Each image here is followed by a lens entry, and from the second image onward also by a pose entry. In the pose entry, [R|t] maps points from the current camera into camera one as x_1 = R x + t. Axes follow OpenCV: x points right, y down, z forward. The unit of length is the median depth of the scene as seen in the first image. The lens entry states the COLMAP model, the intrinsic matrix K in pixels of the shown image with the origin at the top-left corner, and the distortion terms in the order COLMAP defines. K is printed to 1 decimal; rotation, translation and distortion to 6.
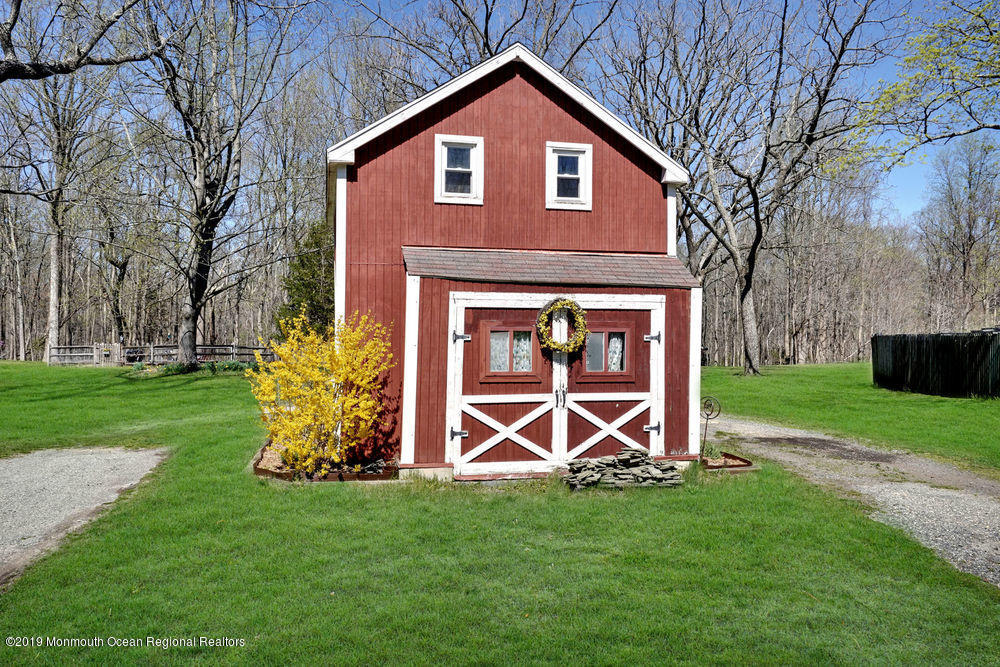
lens RADIAL K [[805.6, 0, 501.5], [0, 805.6, 337.1], [0, 0, 1]] dist [0.003635, -0.000259]
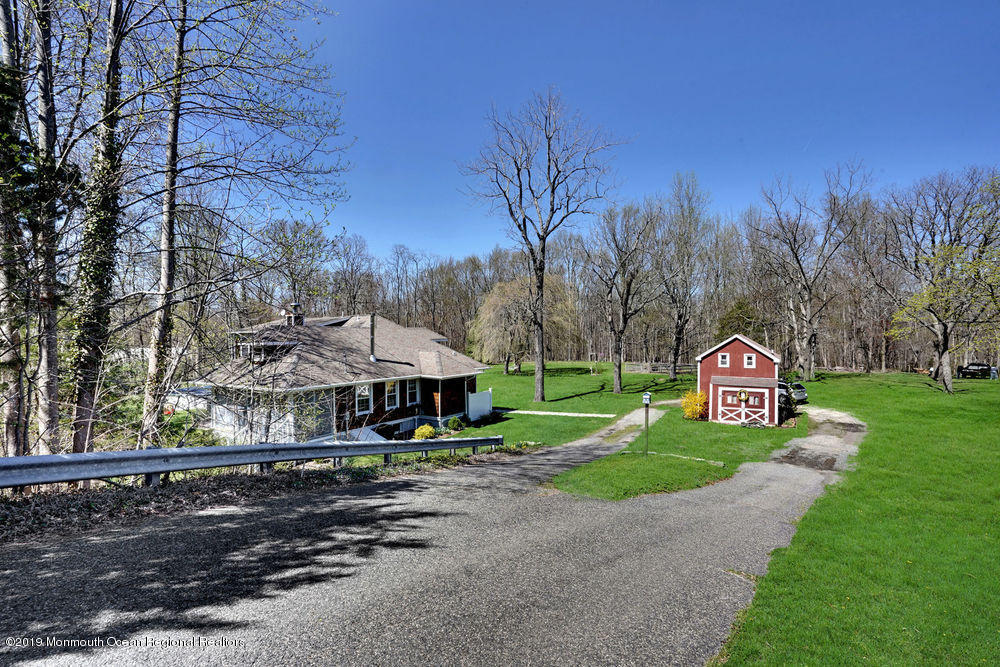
lens RADIAL K [[462.4, 0, 503.7], [0, 462.4, 335.9], [0, 0, 1]] dist [-0.036414, 0.008936]
pose [[0.743855, -0.010204, -0.668263, 0.851808], [0.011680, 0.999929, -0.002267, -0.380636], [0.668239, -0.006120, 0.743921, -2.051257]]
